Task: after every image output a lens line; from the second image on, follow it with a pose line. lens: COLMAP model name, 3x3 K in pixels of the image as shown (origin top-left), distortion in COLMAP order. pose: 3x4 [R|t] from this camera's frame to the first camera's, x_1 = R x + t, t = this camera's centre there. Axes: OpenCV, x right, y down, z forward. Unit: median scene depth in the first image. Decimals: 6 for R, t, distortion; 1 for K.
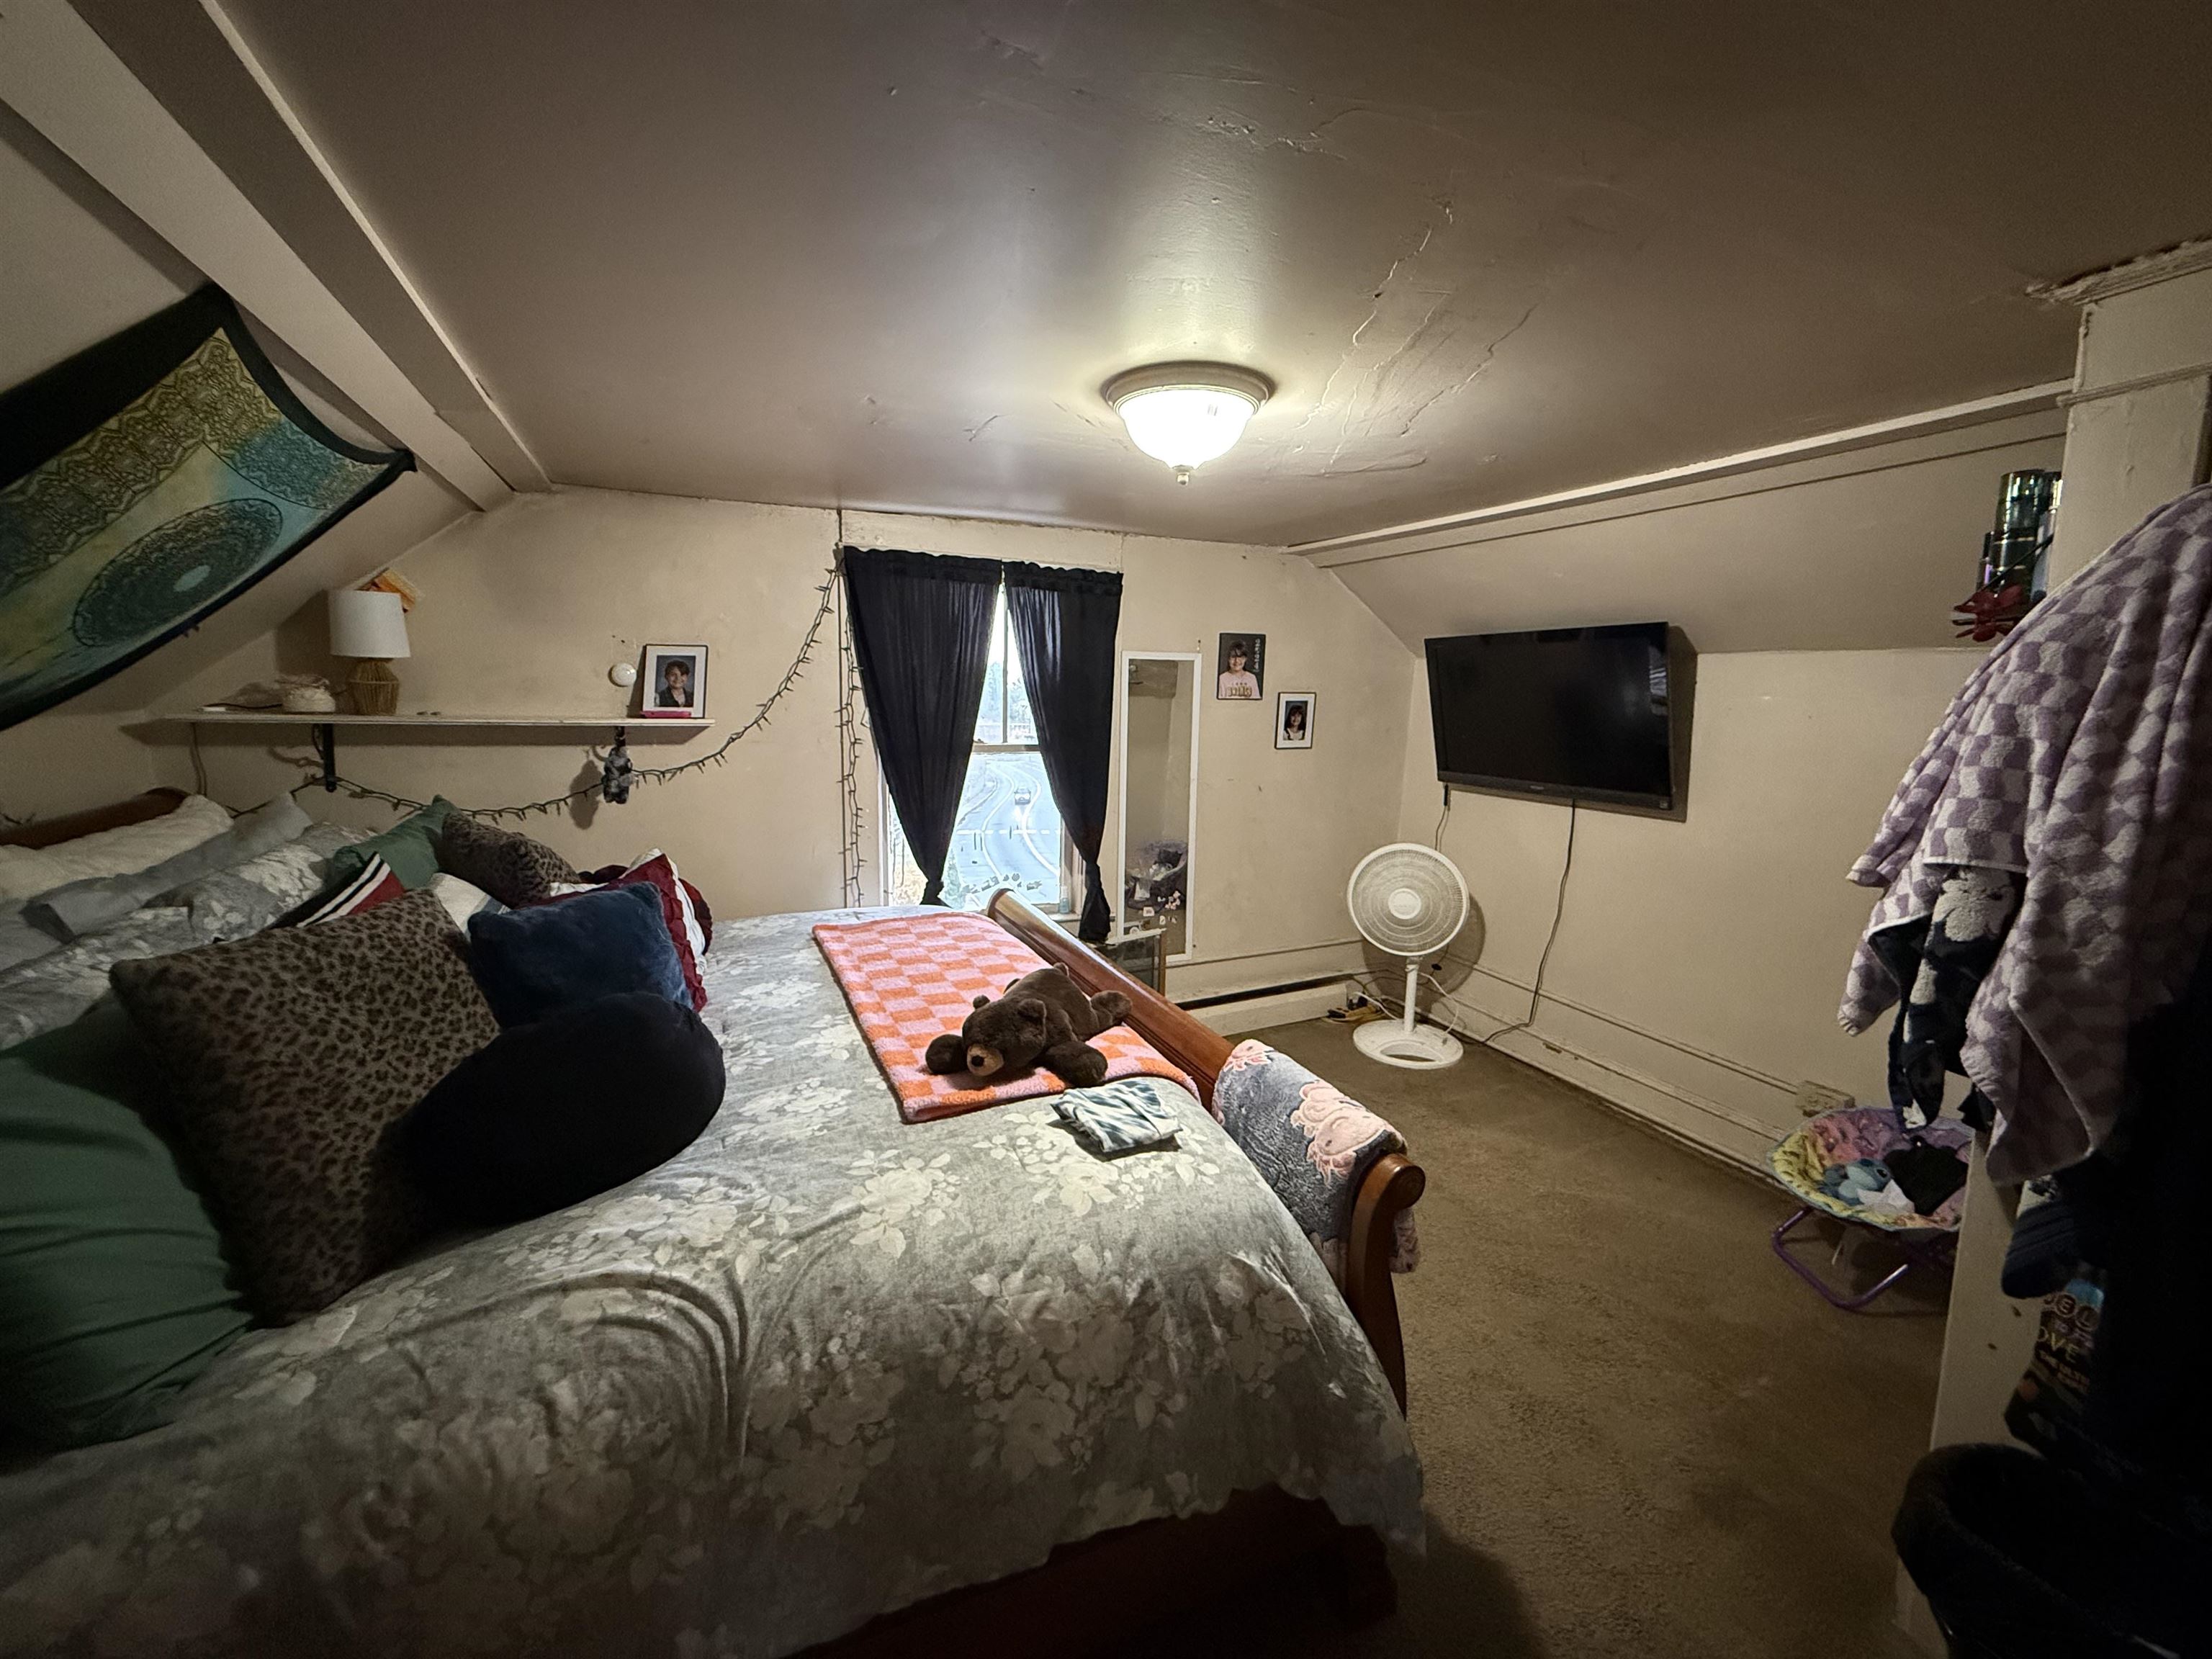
lens RADIAL K [[879.5, 0, 1094.9], [0, 879.5, 832.2], [0, 0, 1]] dist [0.002779, -0.000454]
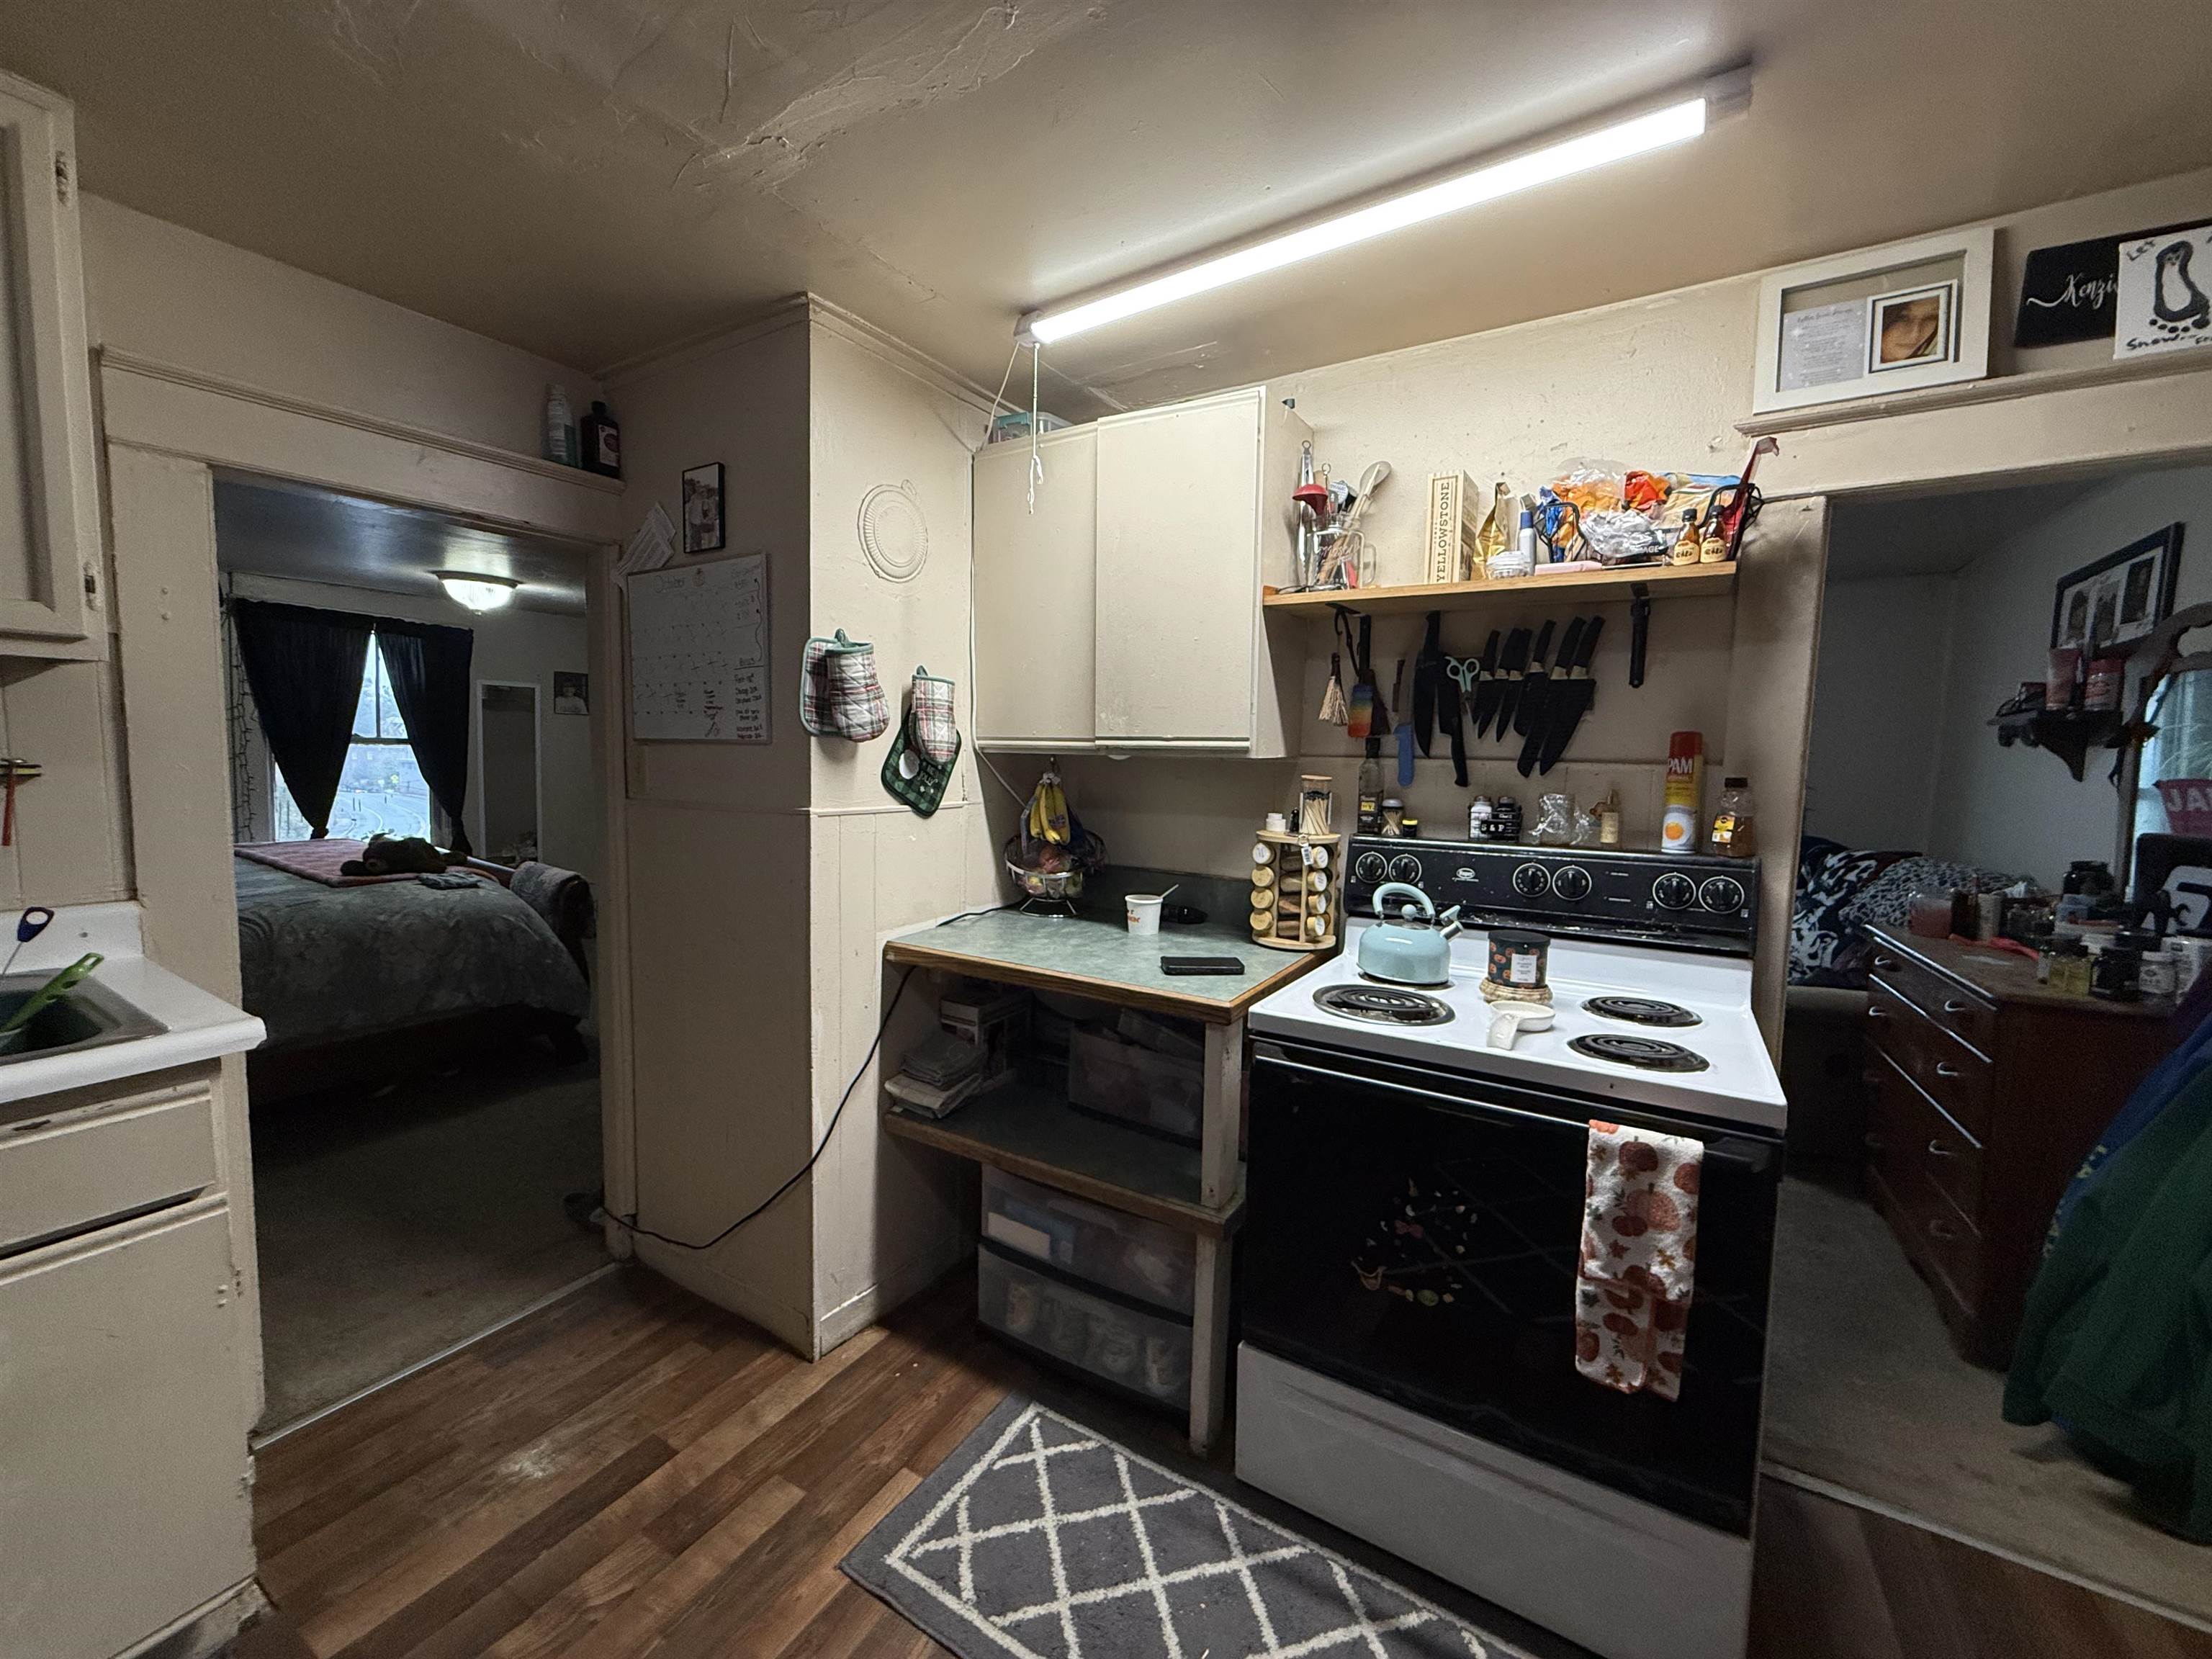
lens RADIAL K [[879.5, 0, 1094.0], [0, 879.5, 831.4], [0, 0, 1]] dist [0.002779, -0.000454]
pose [[0.832688, -0.031785, 0.552830, 0.080756], [0.051598, 0.998461, -0.020312, 0.162220], [-0.551333, 0.045438, 0.833047, -0.960261]]
